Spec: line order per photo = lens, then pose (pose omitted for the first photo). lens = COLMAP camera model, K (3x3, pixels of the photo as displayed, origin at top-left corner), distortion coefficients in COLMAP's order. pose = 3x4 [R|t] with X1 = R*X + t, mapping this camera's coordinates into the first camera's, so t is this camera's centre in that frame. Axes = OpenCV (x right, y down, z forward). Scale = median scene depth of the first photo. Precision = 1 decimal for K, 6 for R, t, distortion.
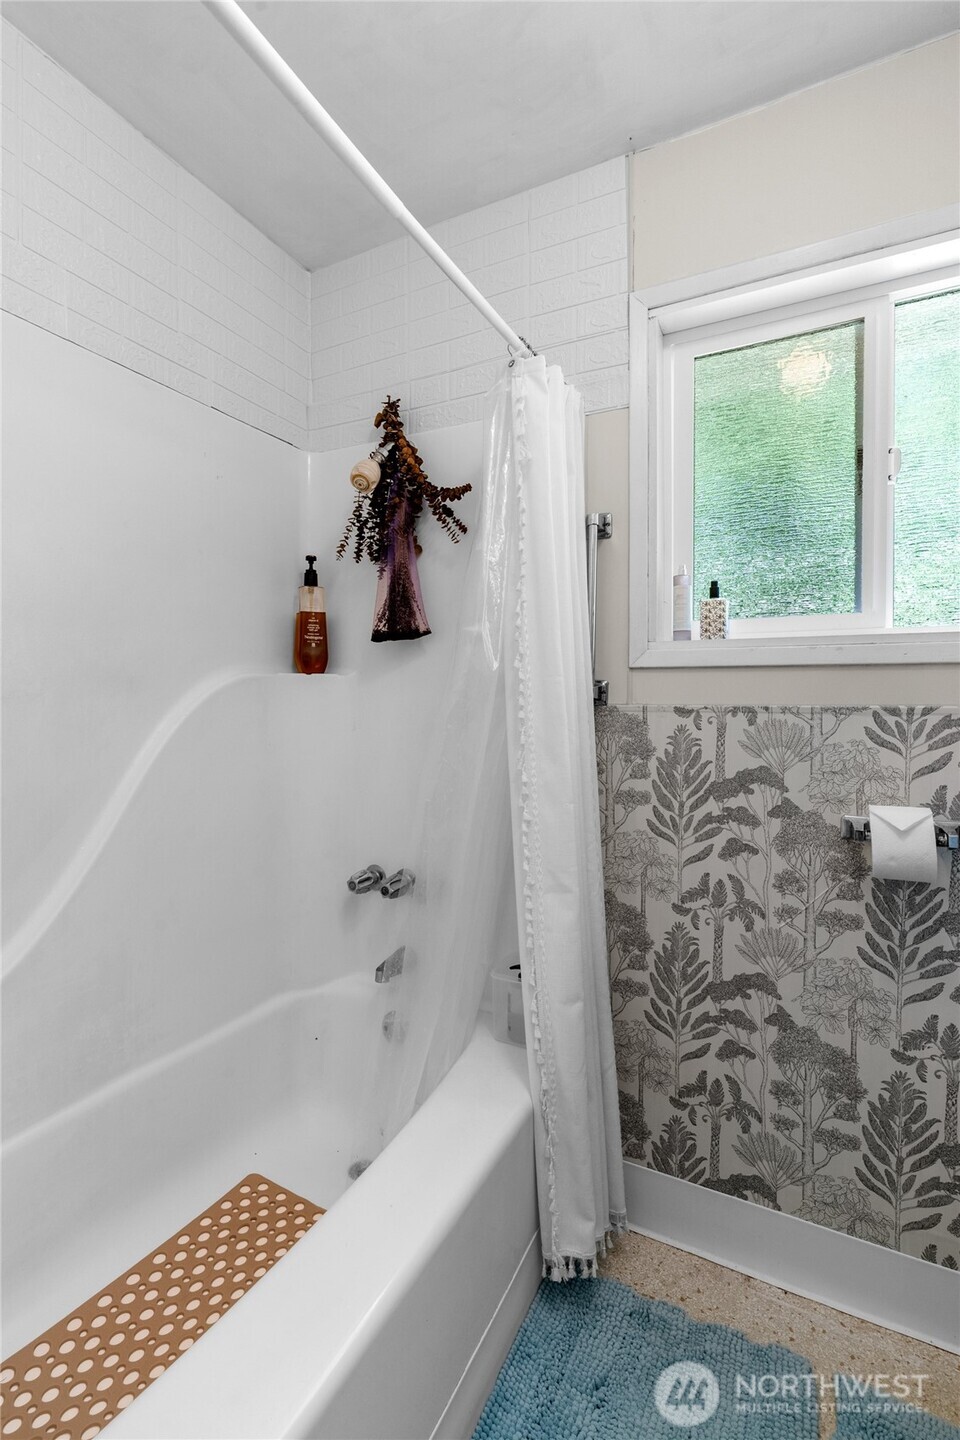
lens RADIAL K [[677.9, 0, 480.0], [0, 677.9, 720.0], [0, 0, 1]] dist [0.003370, 0.000415]
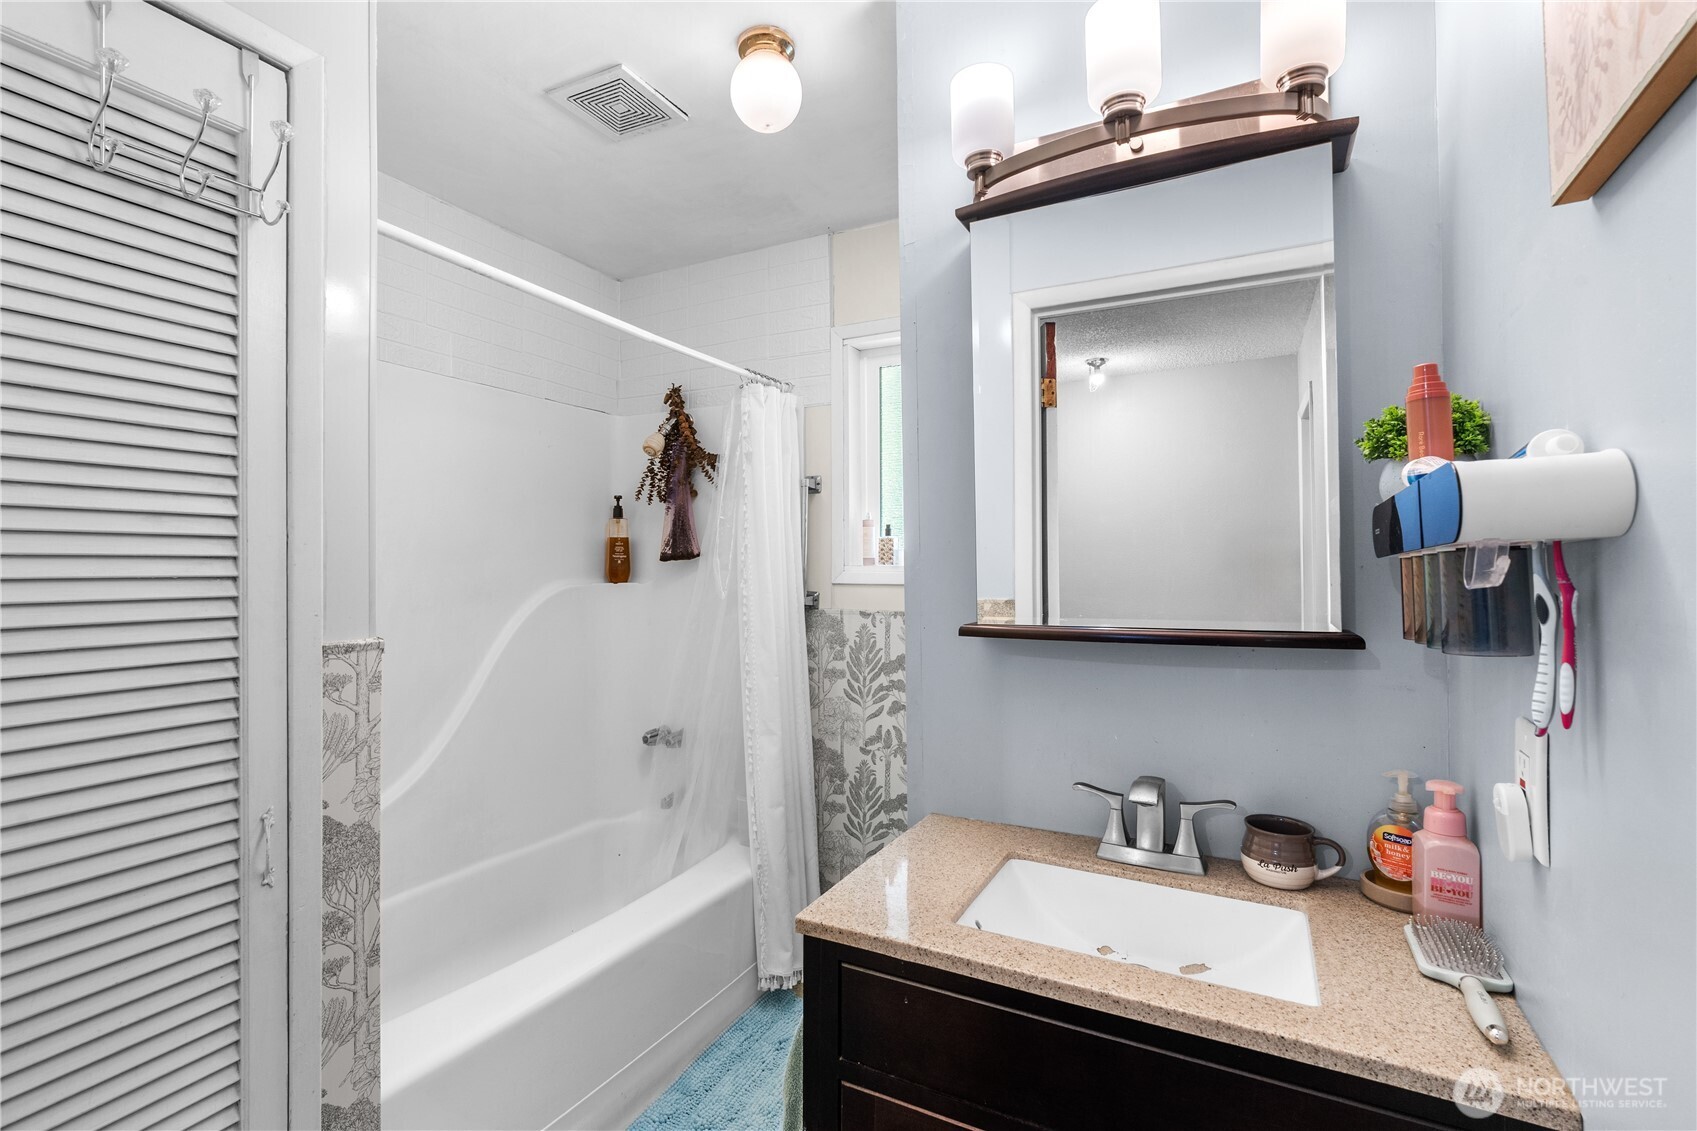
lens RADIAL K [[791.0, 0, 852.4], [0, 791.0, 577.6], [0, 0, 1]] dist [-0.002486, 0.000874]
pose [[0.999955, -0.001341, -0.009415, 0.281207], [0.001121, 0.999729, -0.023270, -0.050682], [0.009444, 0.023258, 0.999685, -0.686460]]
